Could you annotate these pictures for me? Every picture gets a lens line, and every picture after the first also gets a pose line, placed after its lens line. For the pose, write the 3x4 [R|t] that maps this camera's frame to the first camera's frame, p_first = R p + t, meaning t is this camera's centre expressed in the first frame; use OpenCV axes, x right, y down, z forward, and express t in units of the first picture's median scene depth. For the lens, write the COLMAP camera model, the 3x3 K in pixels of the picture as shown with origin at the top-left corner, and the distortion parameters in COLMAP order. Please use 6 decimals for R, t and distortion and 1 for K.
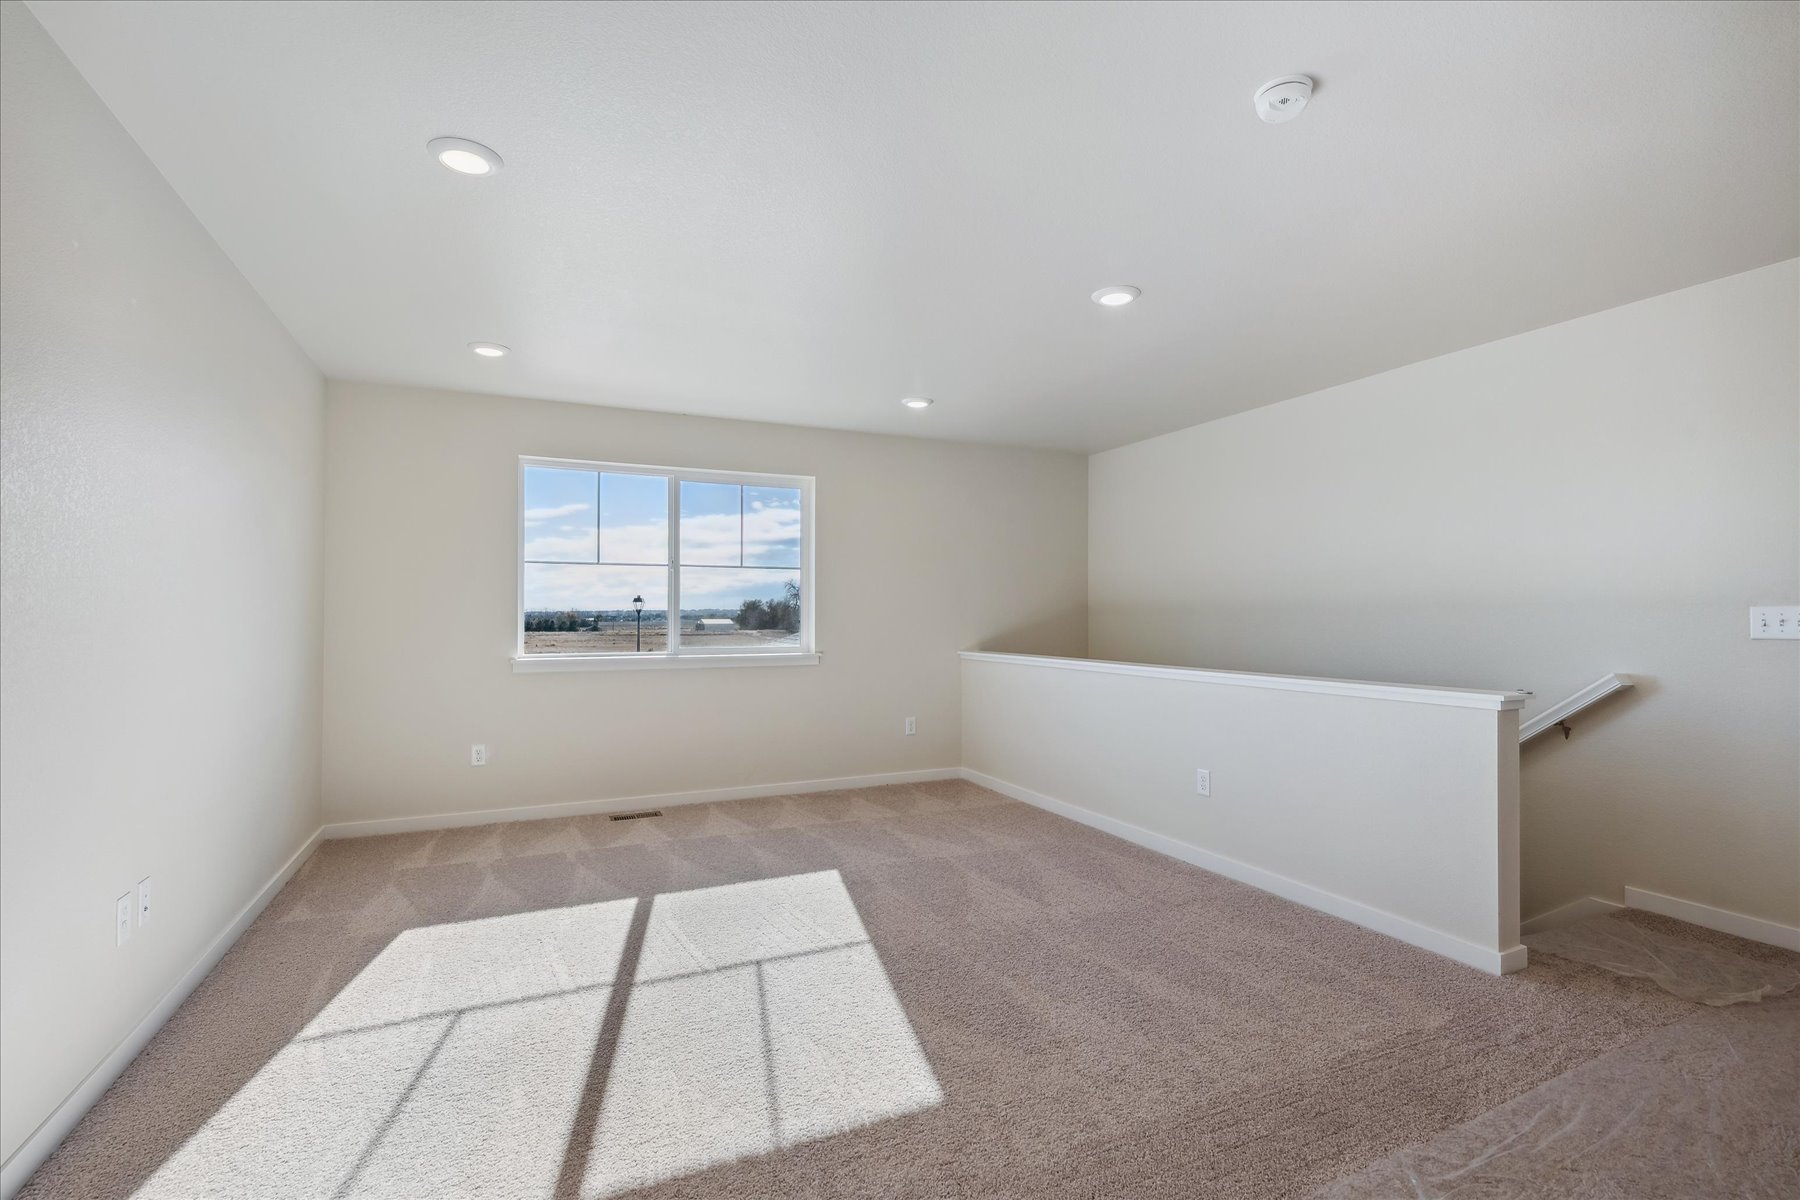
lens RADIAL K [[806.9, 0, 900.0], [0, 806.9, 600.0], [0, 0, 1]] dist [-0.000886, -0.000153]
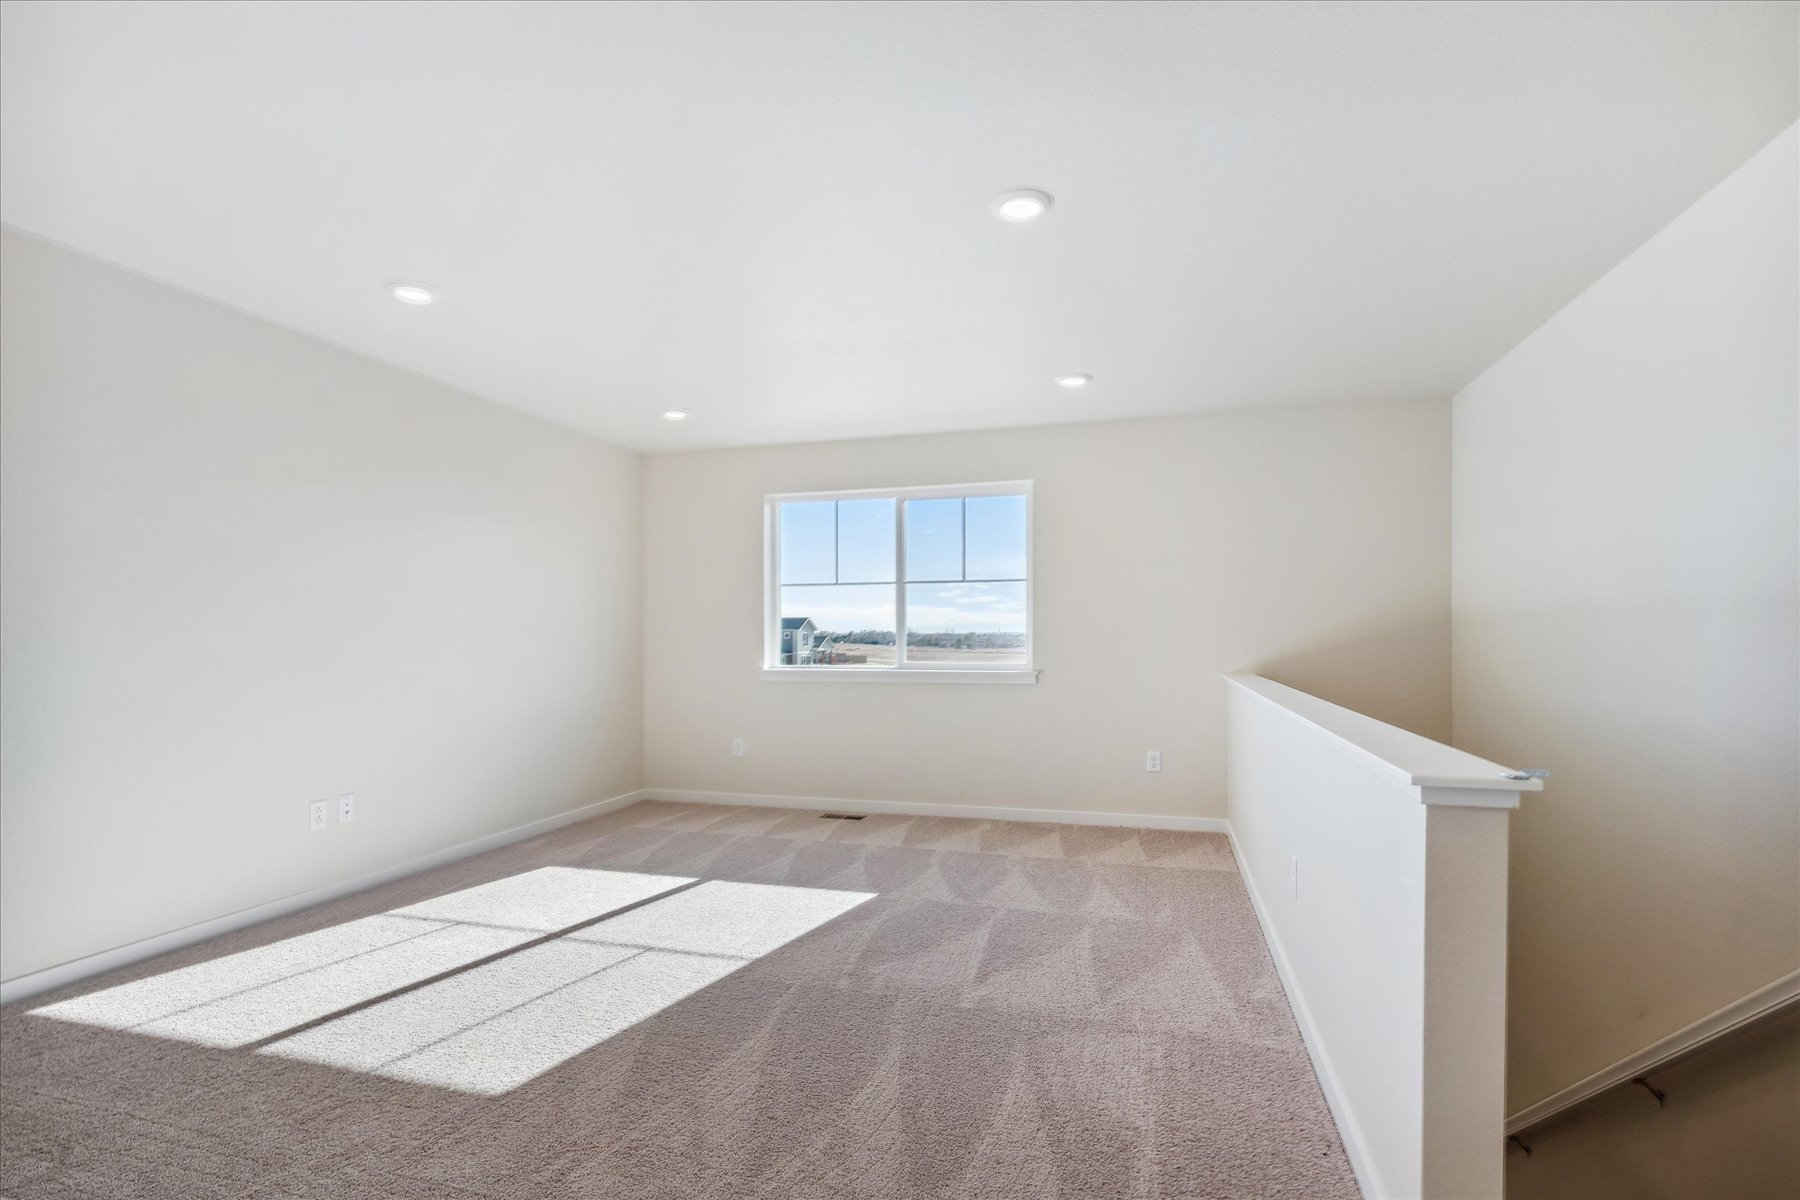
lens RADIAL K [[829.9, 0, 918.5], [0, 829.9, 638.9], [0, 0, 1]] dist [-0.002000, 0.000291]
pose [[0.761266, 0.002450, -0.648435, 0.491567], [0.015777, 0.999627, 0.022299, 0.006361], [0.648248, -0.027206, 0.760943, 0.233462]]
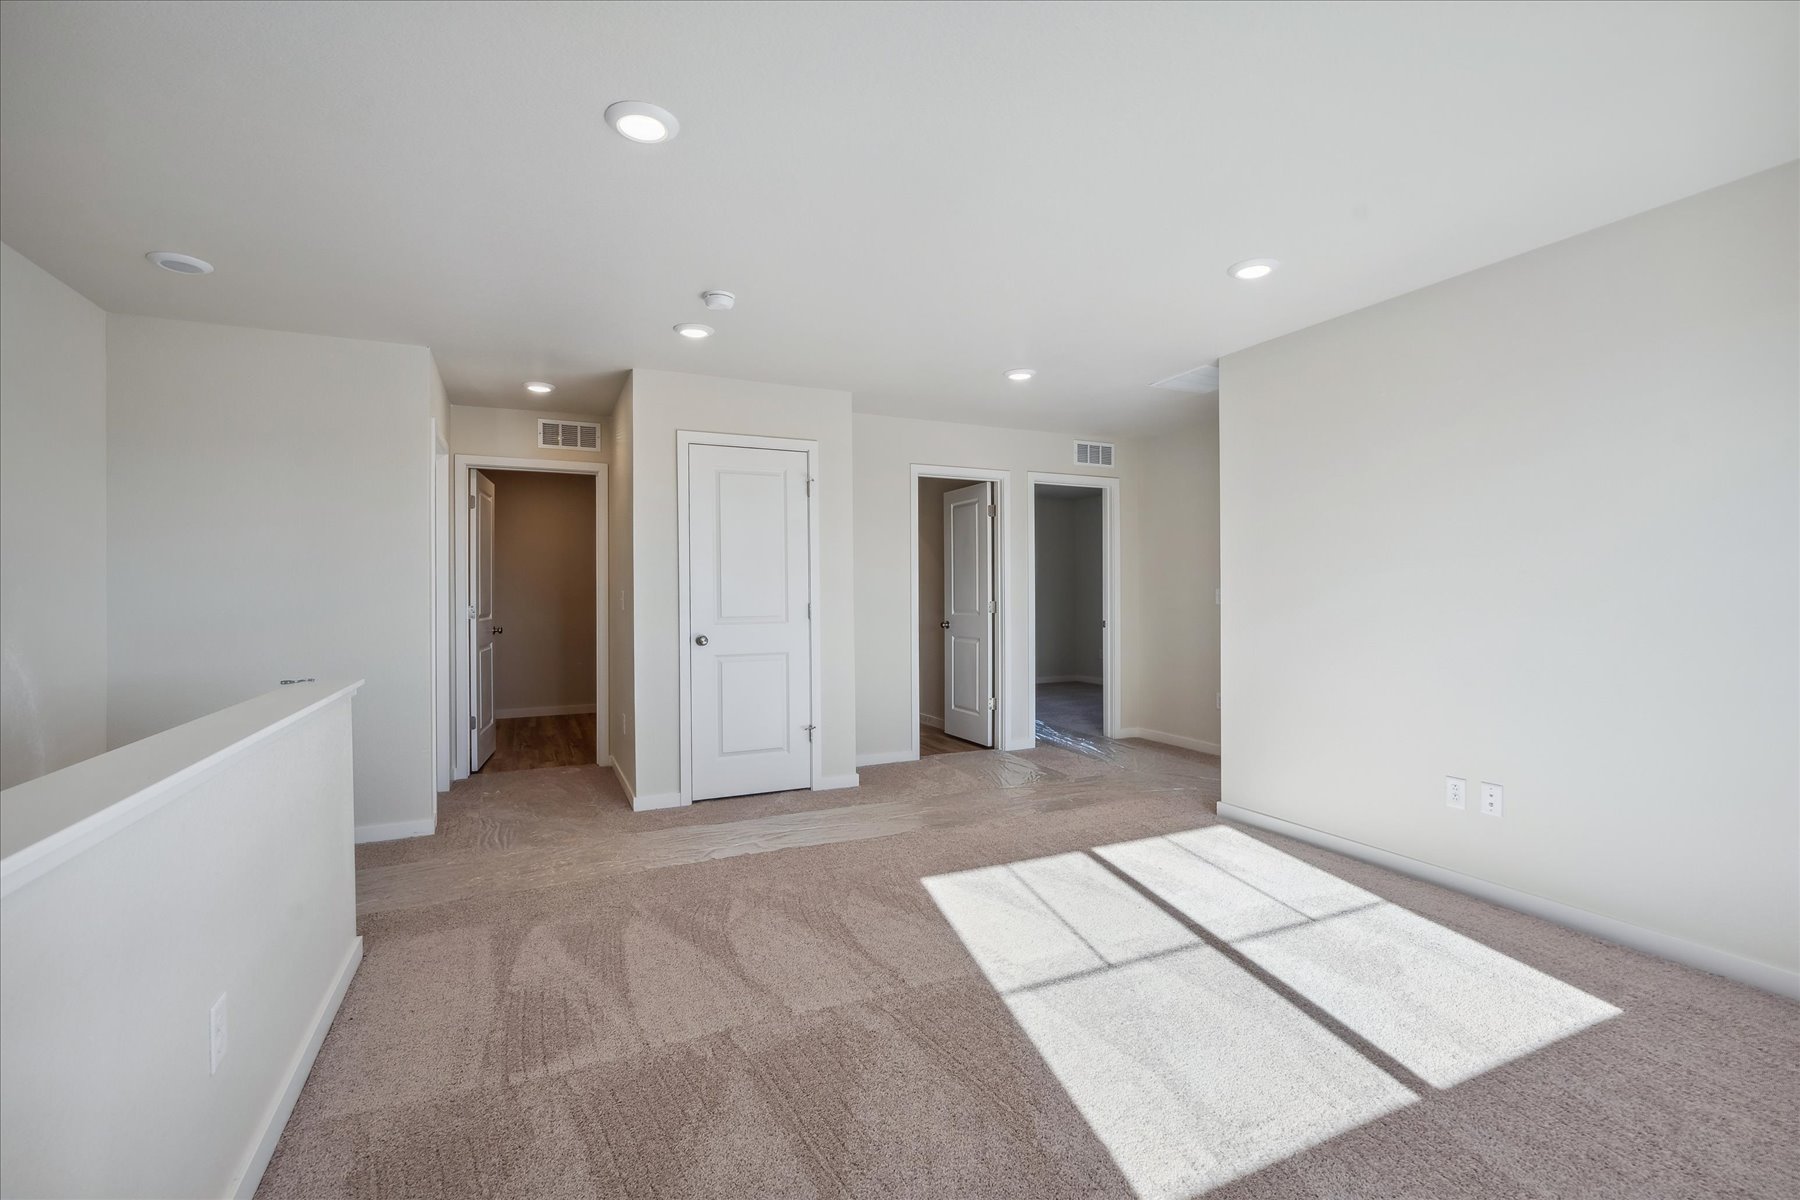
lens RADIAL K [[806.9, 0, 900.0], [0, 806.9, 600.0], [0, 0, 1]] dist [-0.000886, -0.000153]
pose [[-0.999995, 0.002254, -0.002313, 0.041196], [0.002262, 0.999990, -0.003850, 0.013976], [0.002304, -0.003855, -0.999990, 1.160372]]
